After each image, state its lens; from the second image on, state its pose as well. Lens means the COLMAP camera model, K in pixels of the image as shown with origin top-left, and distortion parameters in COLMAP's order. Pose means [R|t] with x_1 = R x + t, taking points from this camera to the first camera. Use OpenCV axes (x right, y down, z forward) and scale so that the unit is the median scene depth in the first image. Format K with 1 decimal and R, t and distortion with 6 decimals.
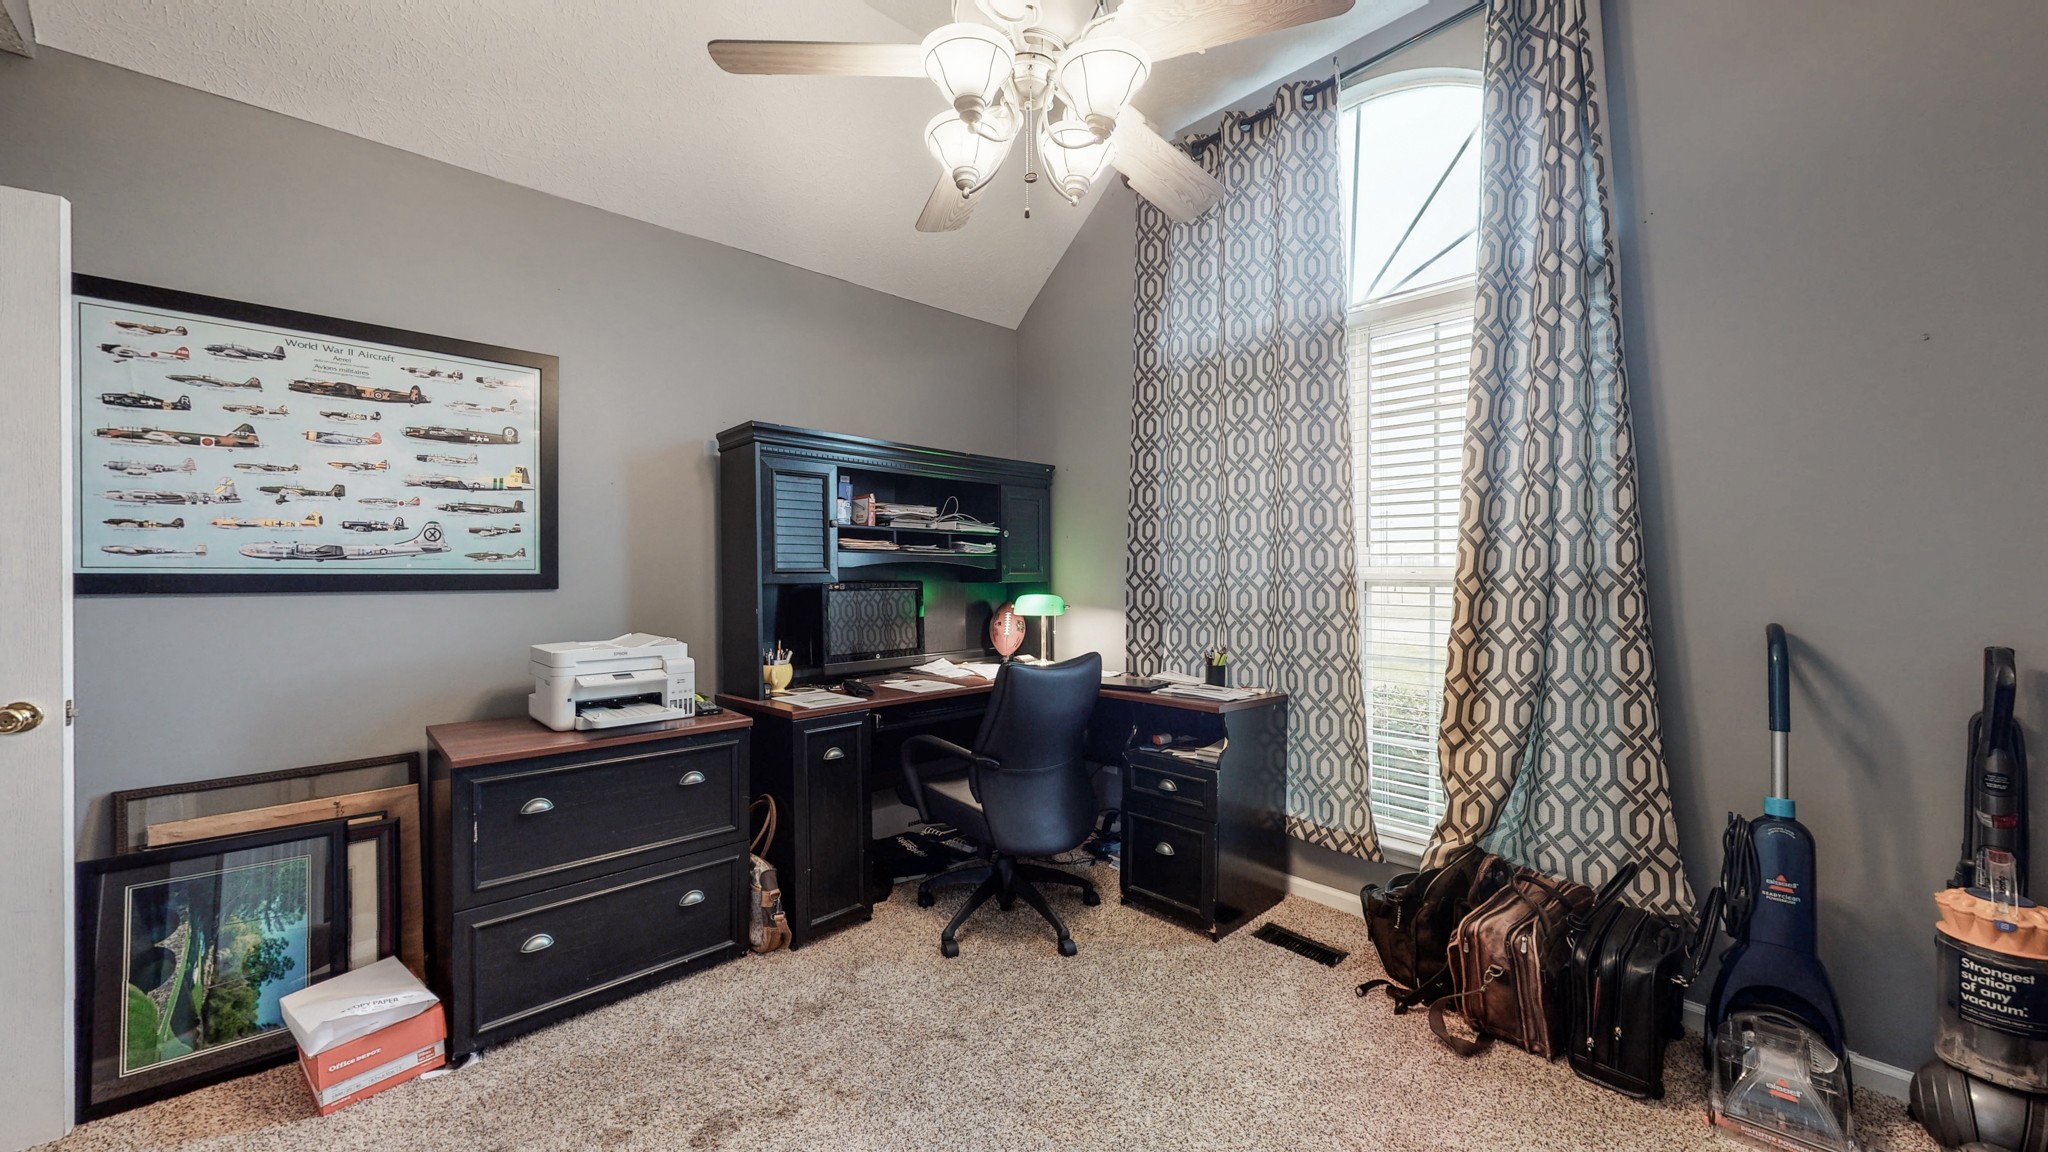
lens RADIAL K [[752.1, 0, 1028.6], [0, 752.1, 575.6], [0, 0, 1]] dist [-0.000202, -0.000003]
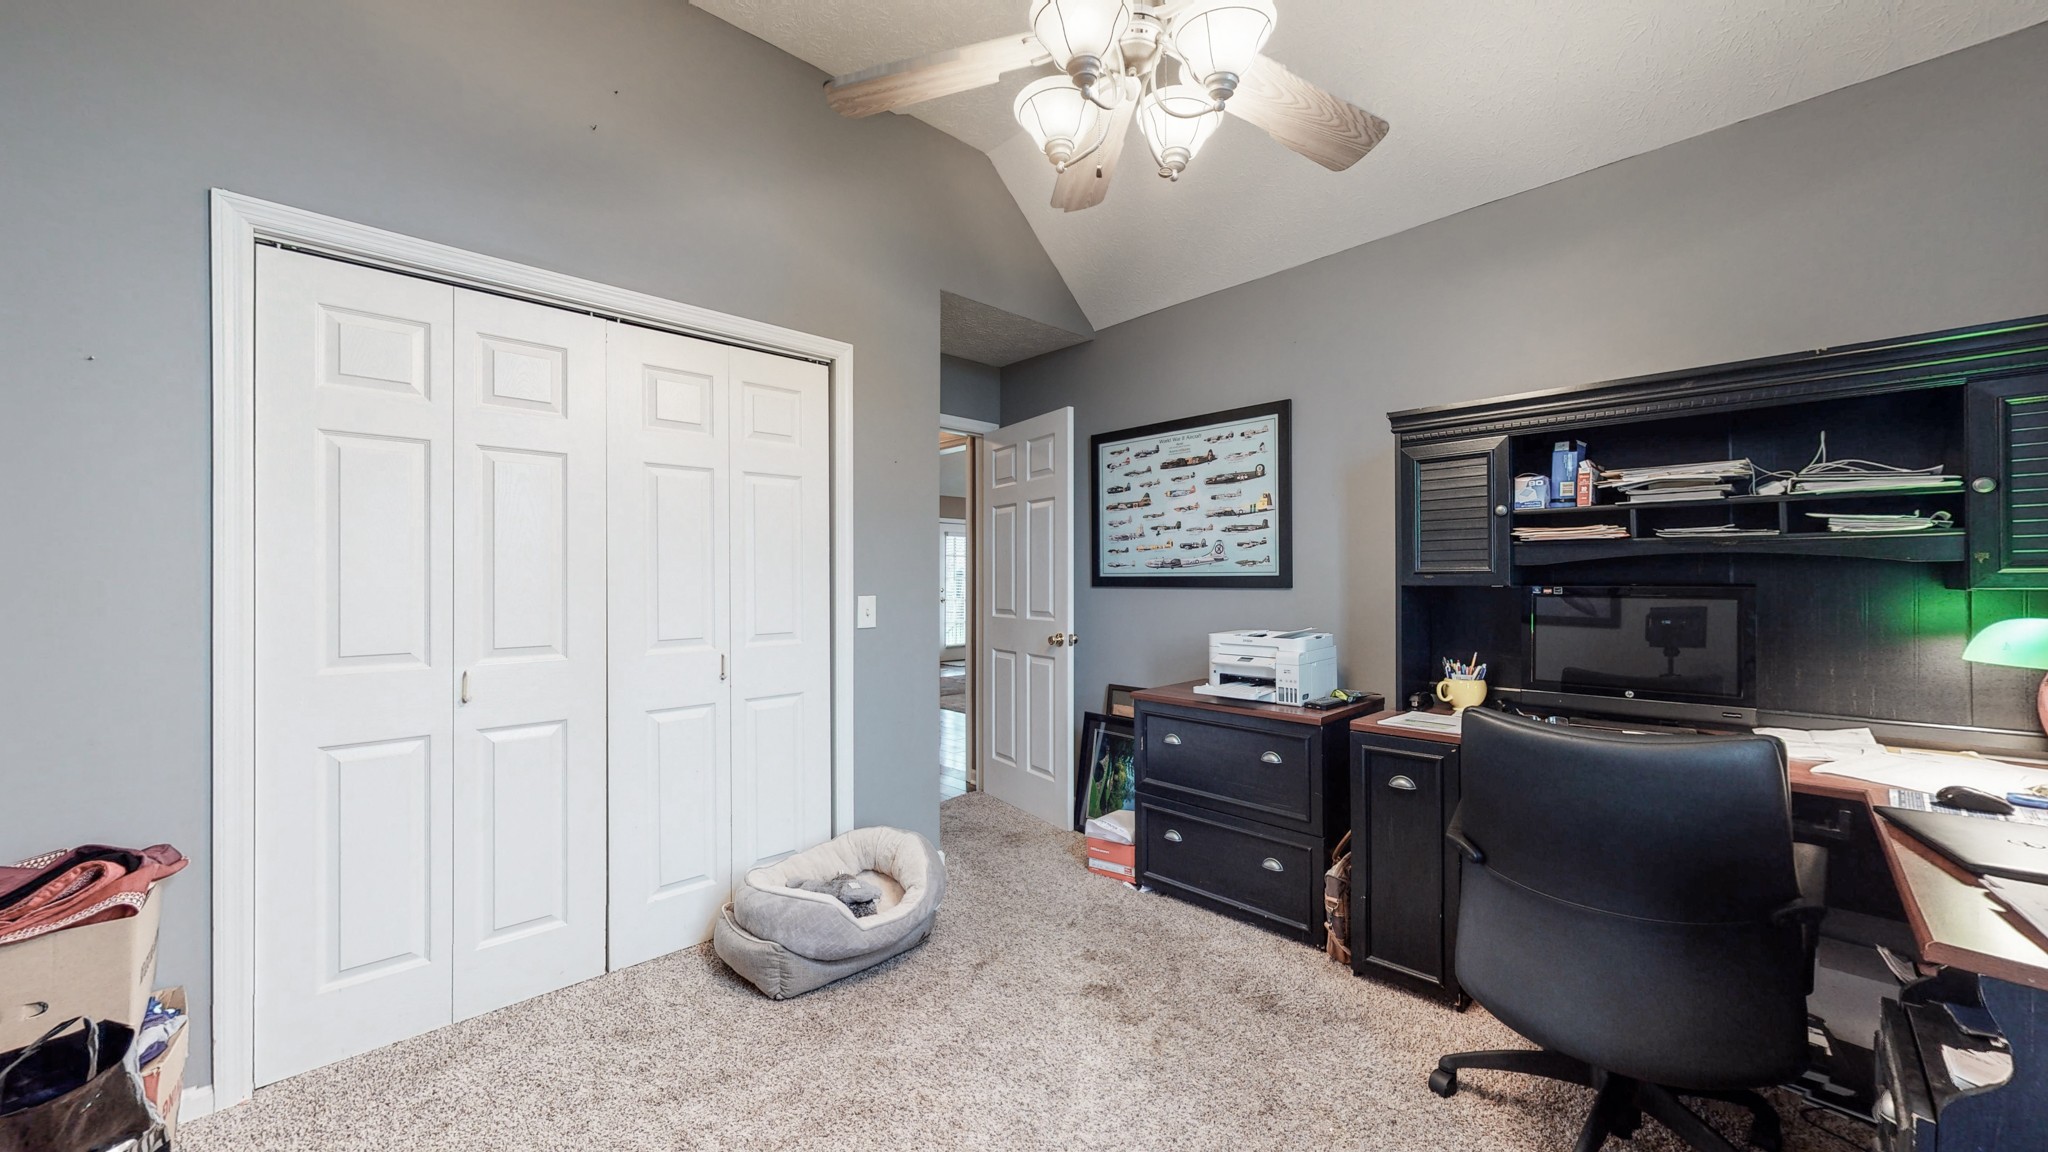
lens RADIAL K [[752.1, 0, 1028.8], [0, 752.1, 577.8], [0, 0, 1]] dist [-0.000202, -0.000003]
pose [[0.007109, 0.001584, -0.999973, 0.667795], [0.005407, 0.999984, 0.001623, -0.003044], [0.999960, -0.005419, 0.007100, 0.625679]]
